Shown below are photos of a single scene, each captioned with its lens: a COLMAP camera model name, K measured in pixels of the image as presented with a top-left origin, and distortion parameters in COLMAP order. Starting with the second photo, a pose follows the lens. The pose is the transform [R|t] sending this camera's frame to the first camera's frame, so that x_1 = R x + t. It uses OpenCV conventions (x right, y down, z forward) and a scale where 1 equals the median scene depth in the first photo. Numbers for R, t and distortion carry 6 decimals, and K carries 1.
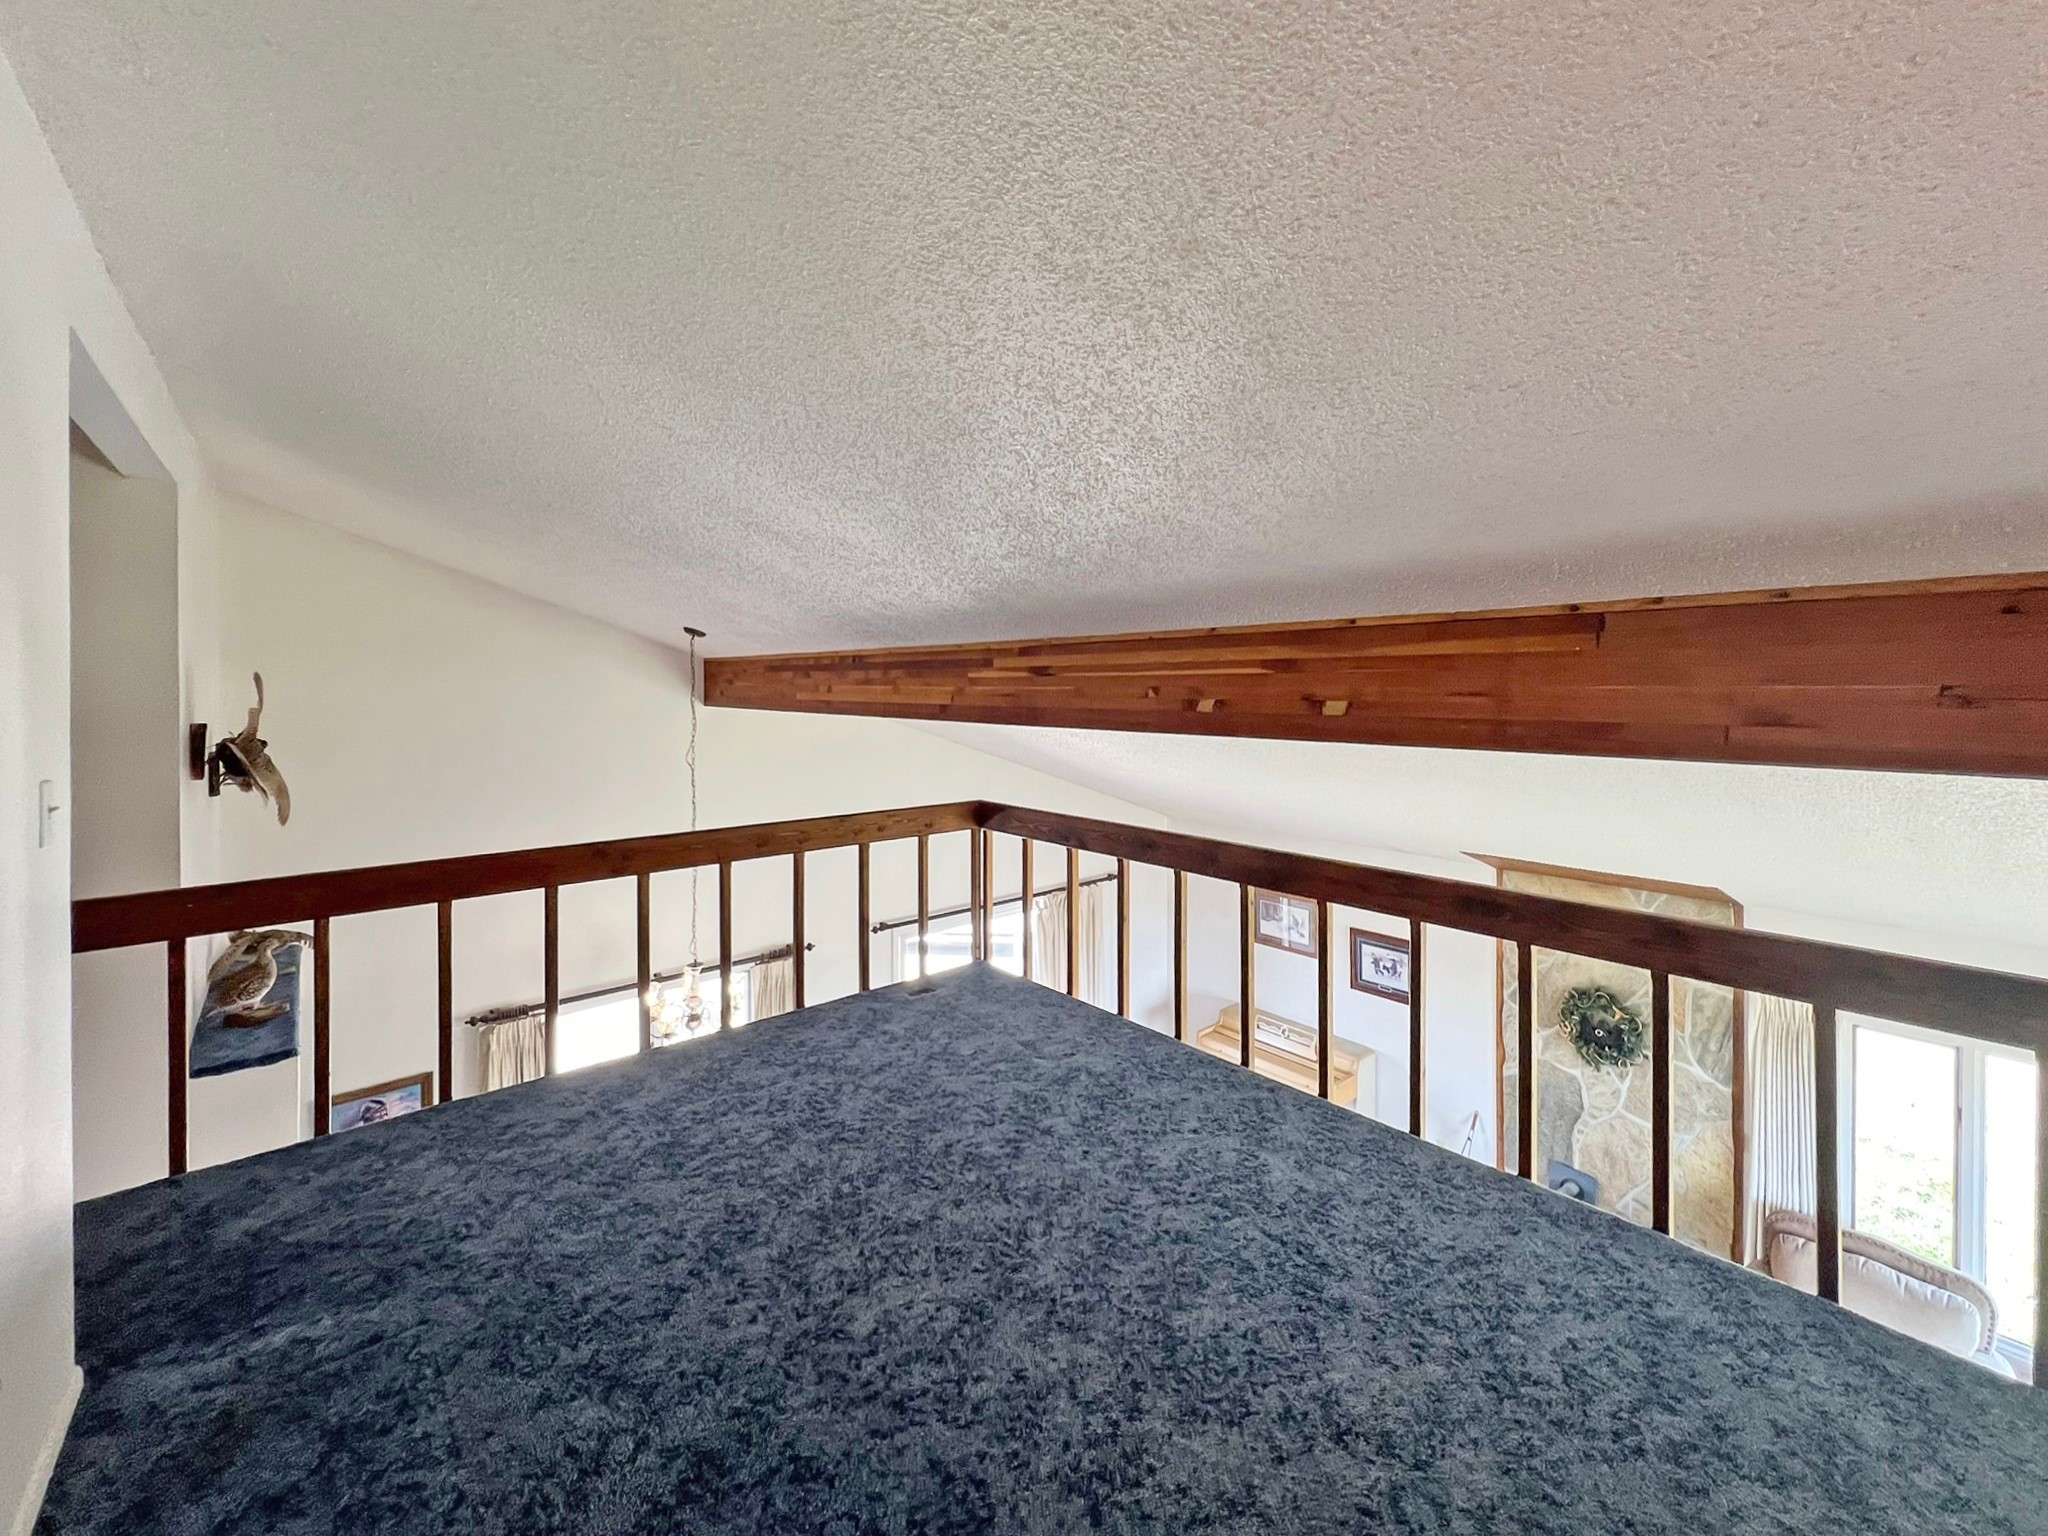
lens RADIAL K [[827.2, 0, 1022.3], [0, 827.2, 768.5], [0, 0, 1]] dist [-0.004558, 0.001012]
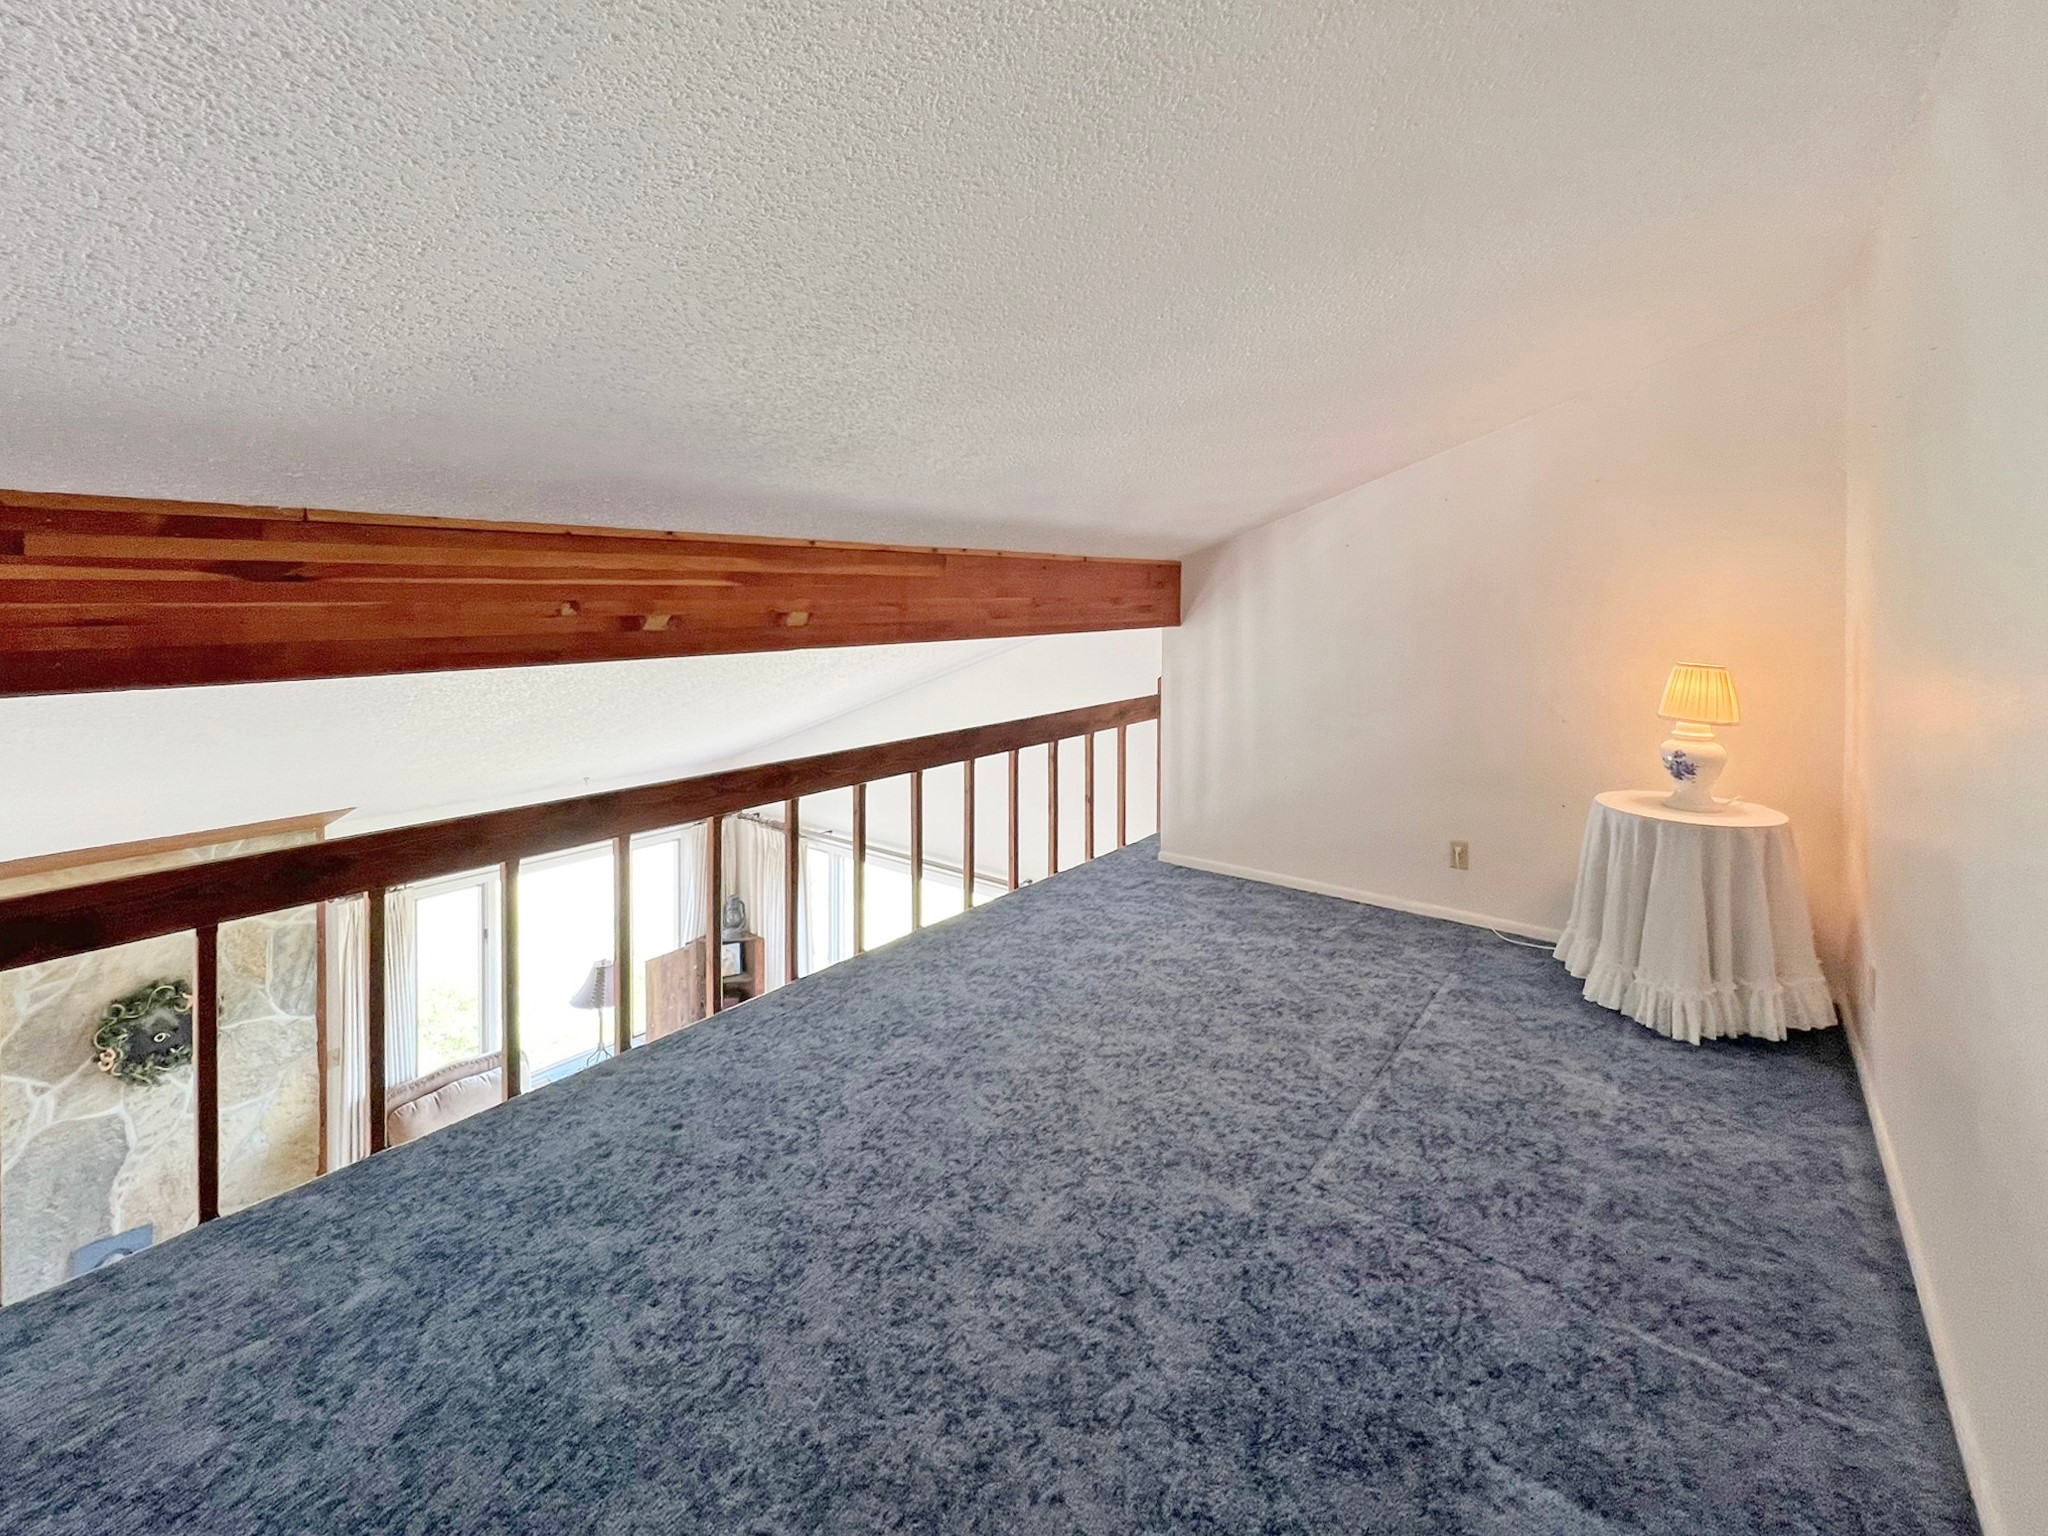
lens RADIAL K [[827.2, 0, 1021.4], [0, 827.2, 766.6], [0, 0, 1]] dist [-0.004558, 0.001012]
pose [[-0.164155, -0.188293, 0.968297, -0.810610], [0.108391, 0.972226, 0.207433, -0.084885], [-0.980461, 0.139006, -0.139187, 0.951974]]
